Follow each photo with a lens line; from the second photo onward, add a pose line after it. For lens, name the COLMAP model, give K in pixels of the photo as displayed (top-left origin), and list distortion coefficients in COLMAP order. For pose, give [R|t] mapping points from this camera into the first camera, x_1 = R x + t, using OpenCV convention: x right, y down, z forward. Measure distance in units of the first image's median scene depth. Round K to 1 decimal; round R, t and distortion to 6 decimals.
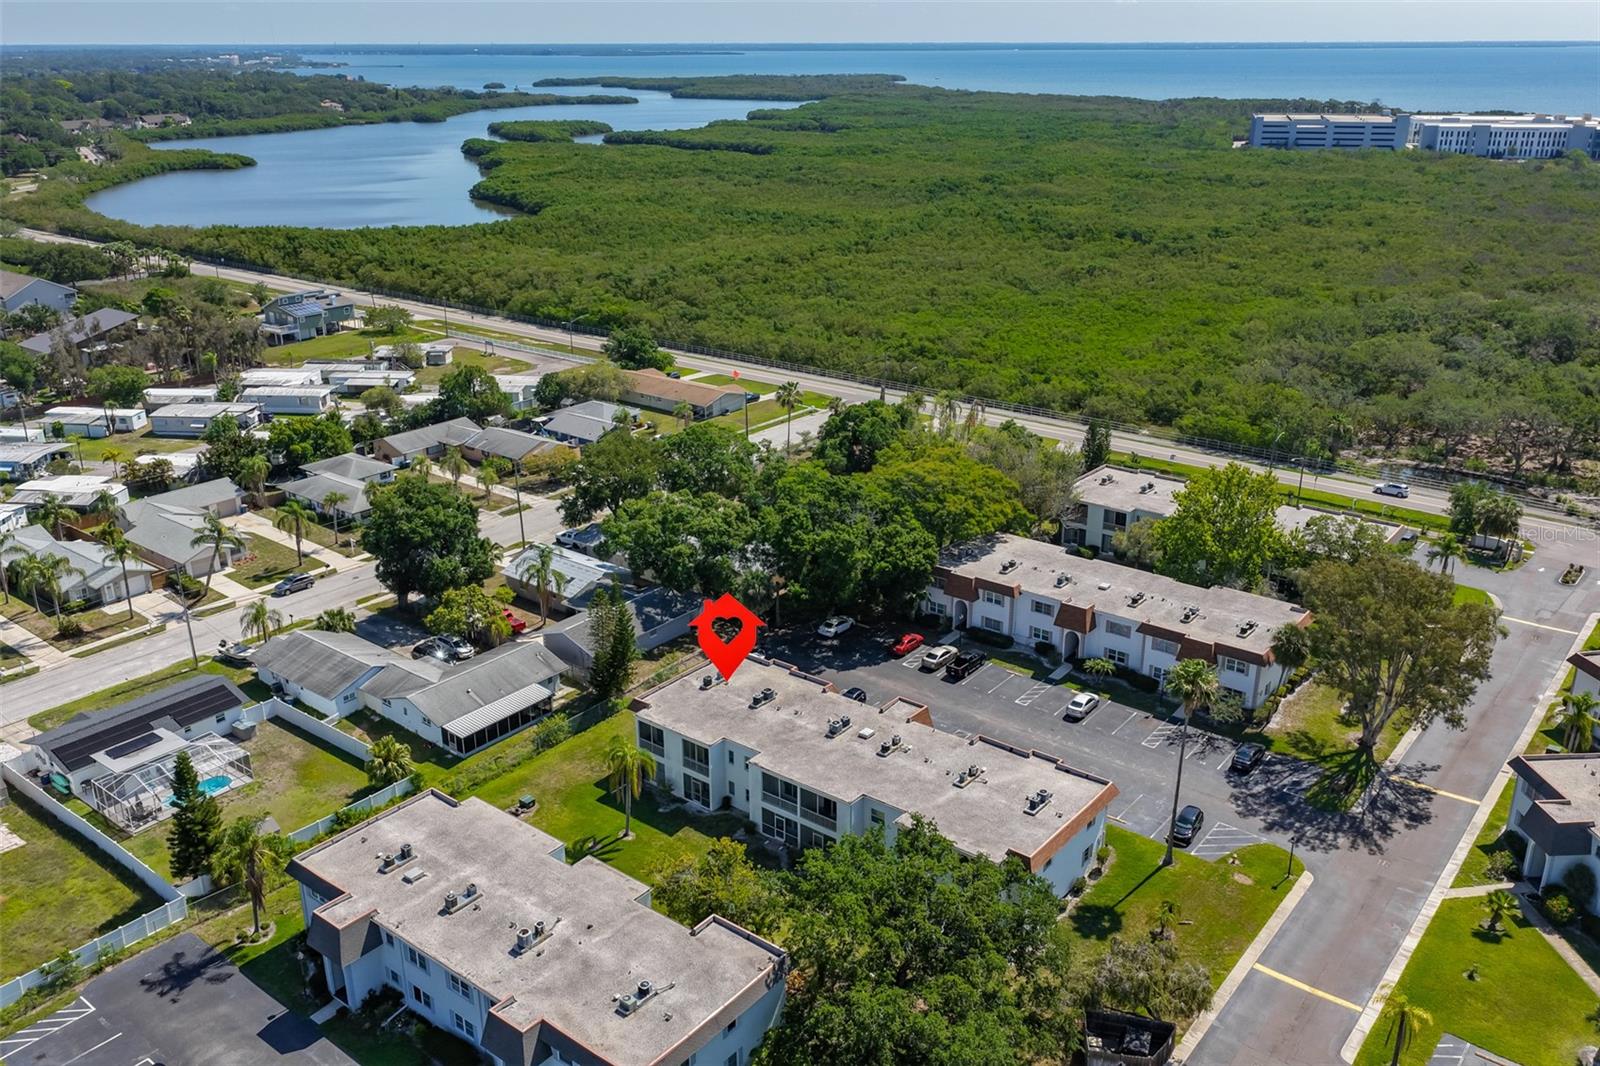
lens RADIAL K [[1316.9, 0, 800.0], [0, 1316.9, 533.0], [0, 0, 1]] dist [-0.001734, -0.000090]
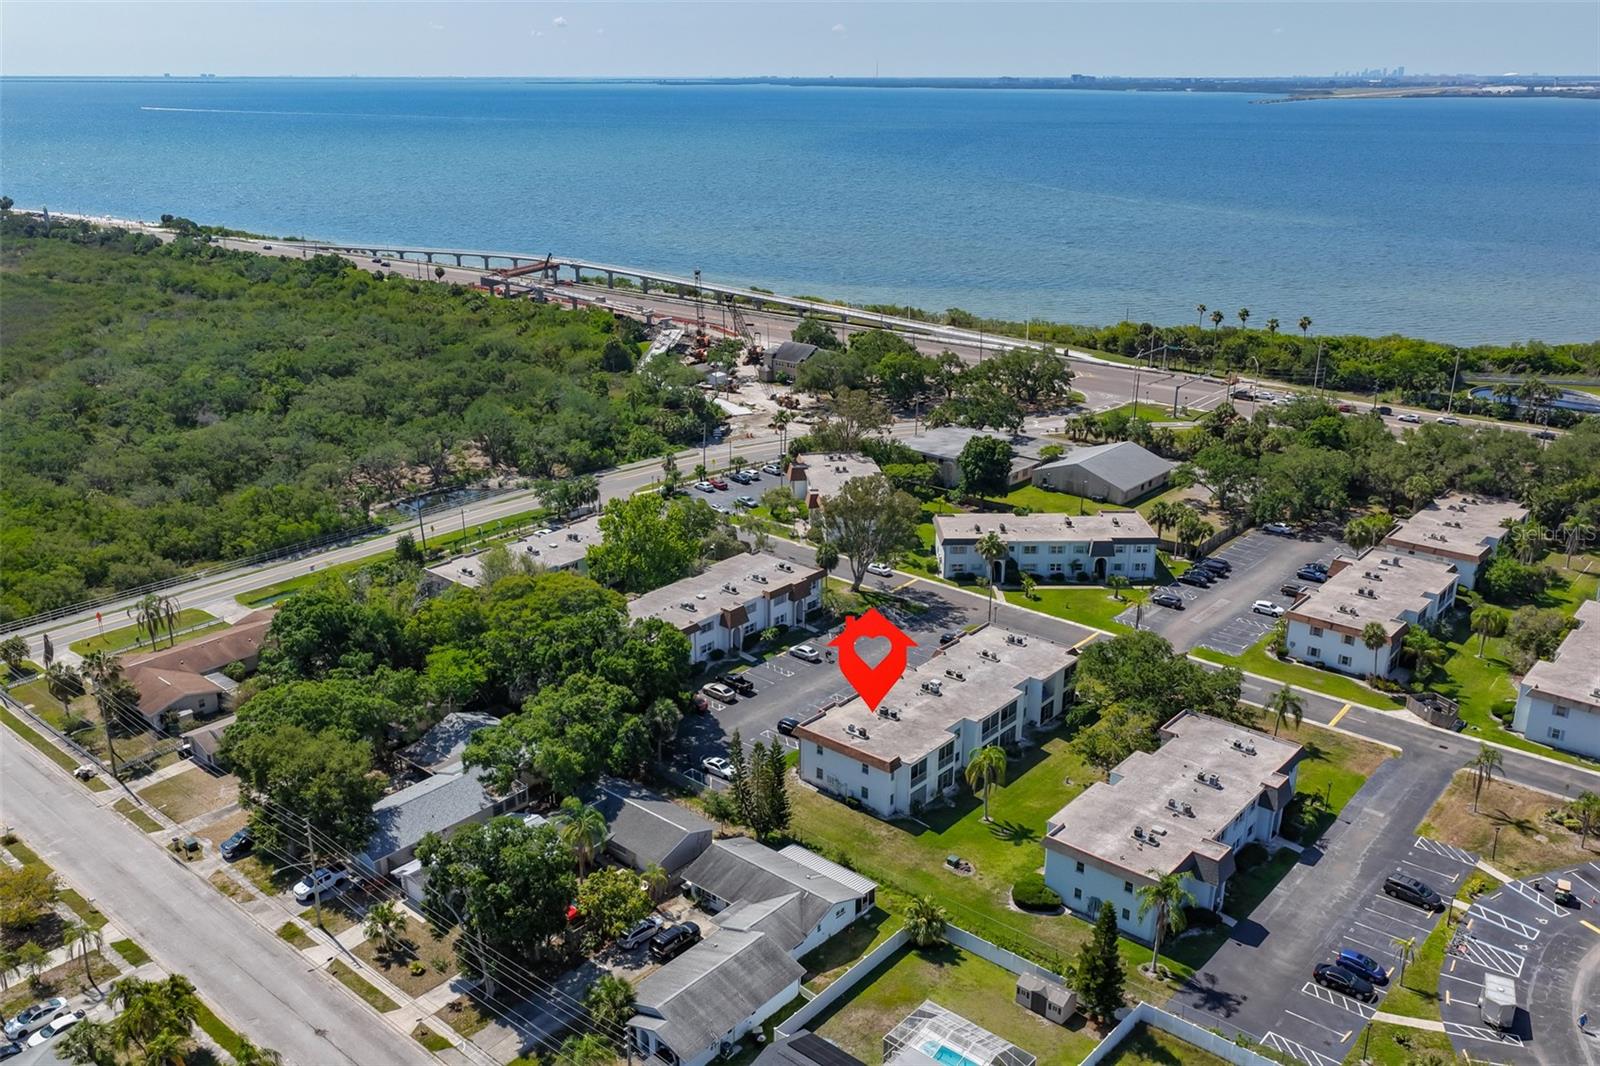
lens RADIAL K [[1316.9, 0, 800.0], [0, 1316.9, 533.0], [0, 0, 1]] dist [-0.001734, -0.000090]
pose [[0.043340, -0.327670, 0.943798, -1.092377], [0.350442, 0.889647, 0.292777, -0.405848], [-0.935581, 0.318058, 0.153387, 0.740279]]
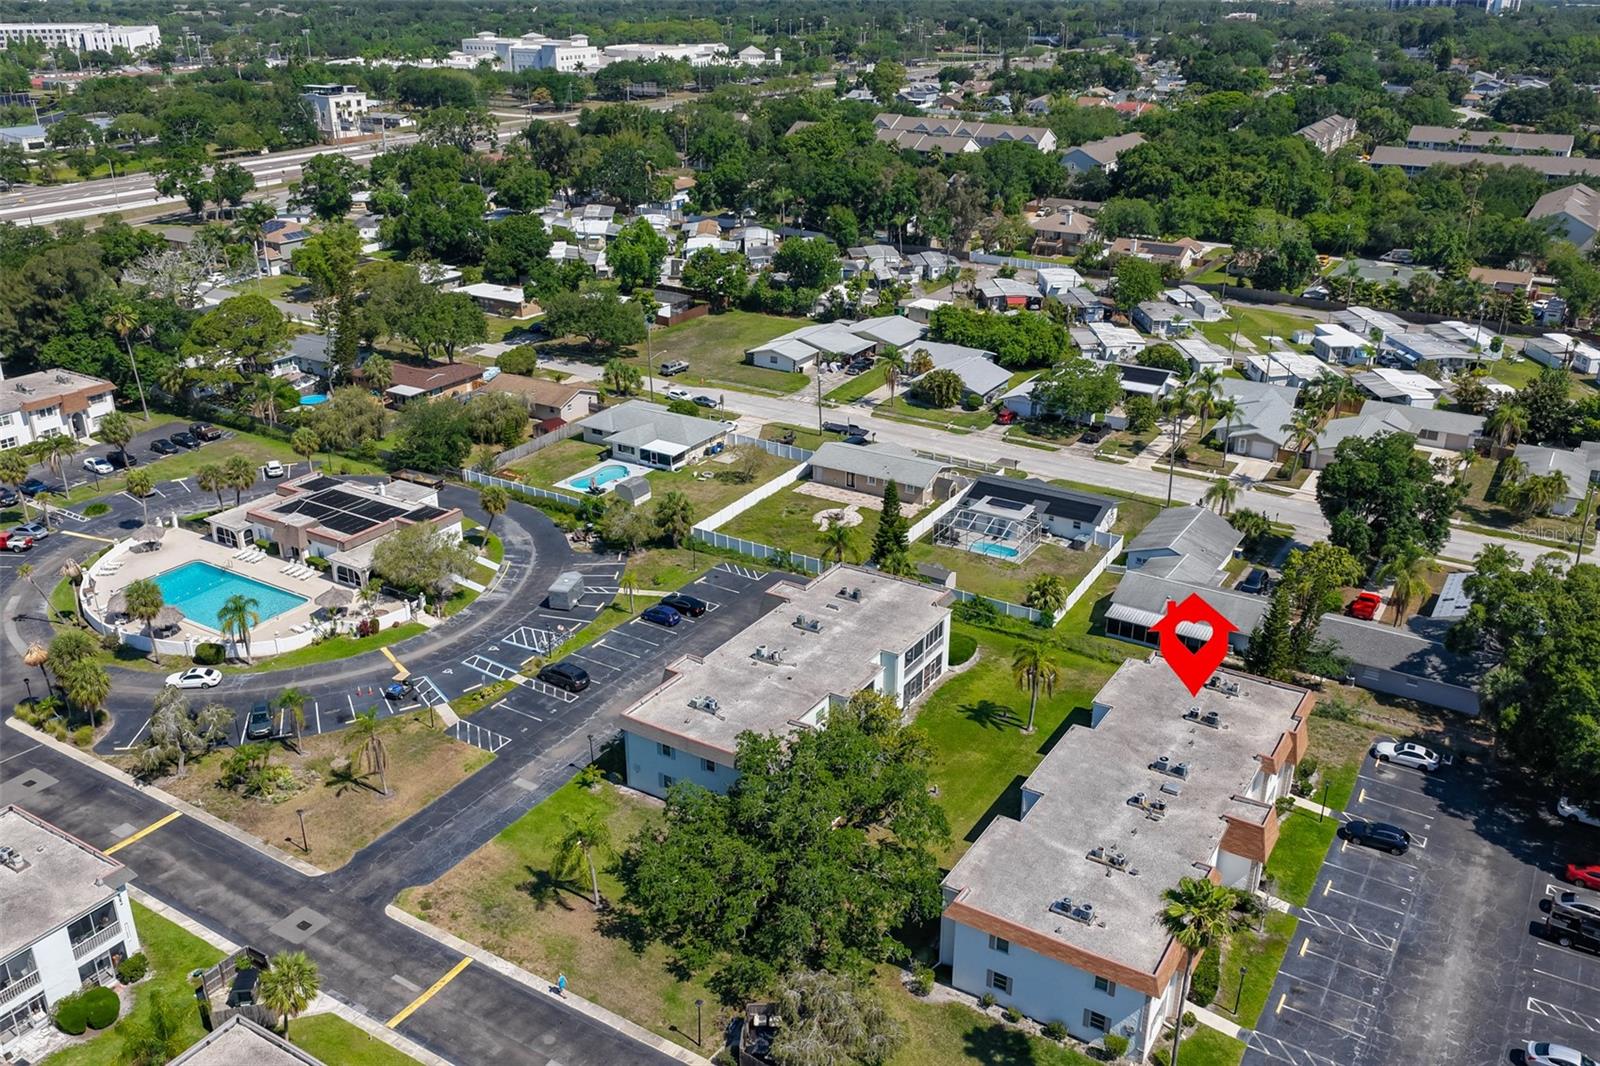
lens RADIAL K [[1316.9, 0, 800.0], [0, 1316.9, 533.0], [0, 0, 1]] dist [-0.001734, -0.000090]
pose [[0.110649, 0.390366, -0.913986, 0.633735], [-0.346786, 0.876998, 0.332585, -0.166497], [0.931395, 0.280158, 0.232413, 0.453574]]
